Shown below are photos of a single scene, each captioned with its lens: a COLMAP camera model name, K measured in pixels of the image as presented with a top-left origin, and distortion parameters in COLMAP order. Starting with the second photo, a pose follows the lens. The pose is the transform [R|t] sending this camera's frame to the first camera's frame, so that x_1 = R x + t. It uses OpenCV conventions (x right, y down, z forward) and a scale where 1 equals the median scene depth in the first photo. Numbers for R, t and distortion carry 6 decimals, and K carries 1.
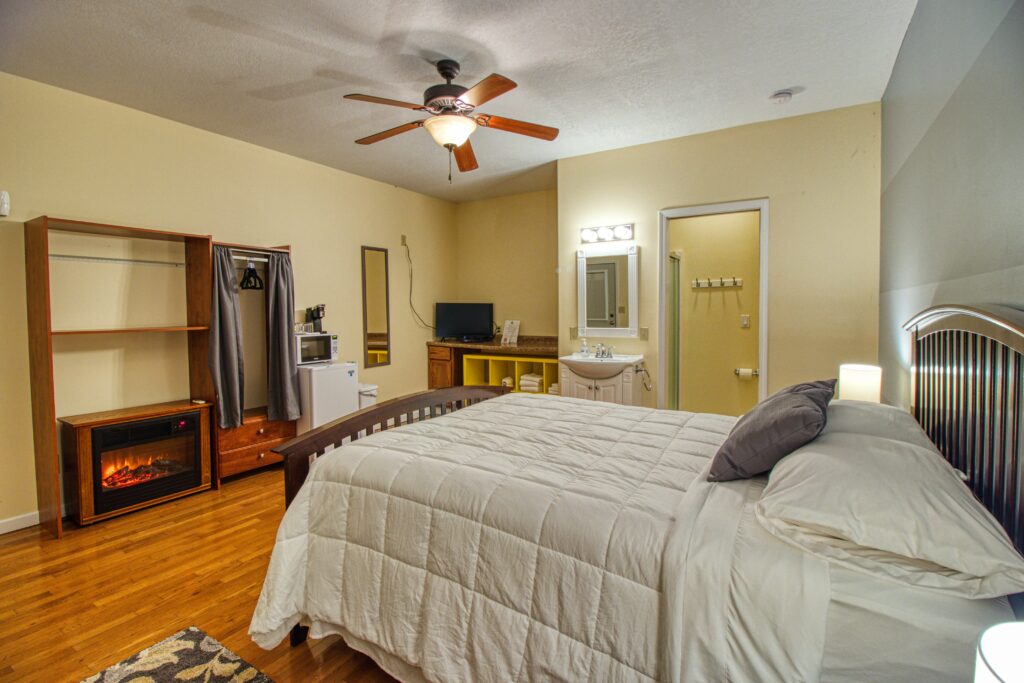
lens RADIAL K [[498.3, 0, 525.2], [0, 498.3, 326.5], [0, 0, 1]] dist [-0.001802, -0.006423]
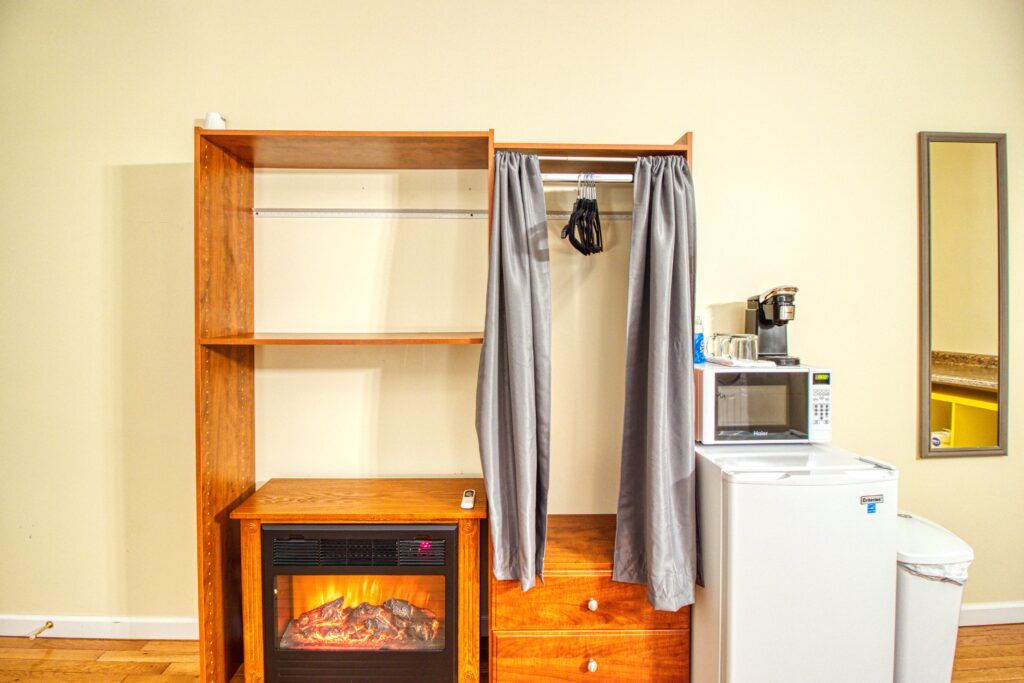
lens RADIAL K [[498.3, 0, 493.6], [0, 498.3, 309.8], [0, 0, 1]] dist [-0.001802, -0.006423]
pose [[0.510279, 0.012148, -0.859923, -0.208378], [-0.034256, 0.999394, -0.006209, -0.018007], [0.859327, 0.032625, 0.510385, 0.649597]]
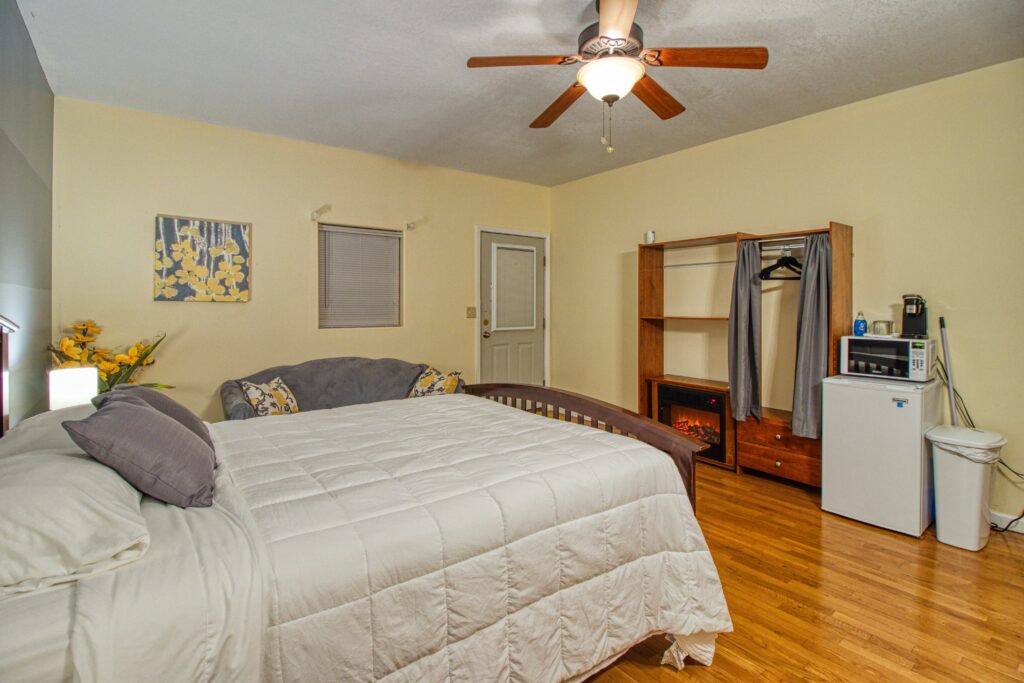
lens RADIAL K [[498.3, 0, 511.5], [0, 498.3, 315.5], [0, 0, 1]] dist [-0.001802, -0.006423]
pose [[-0.378541, 0.026429, -0.925207, 0.434387], [-0.032518, 0.998595, 0.041830, -0.028230], [0.925013, 0.045921, -0.377149, 0.794475]]
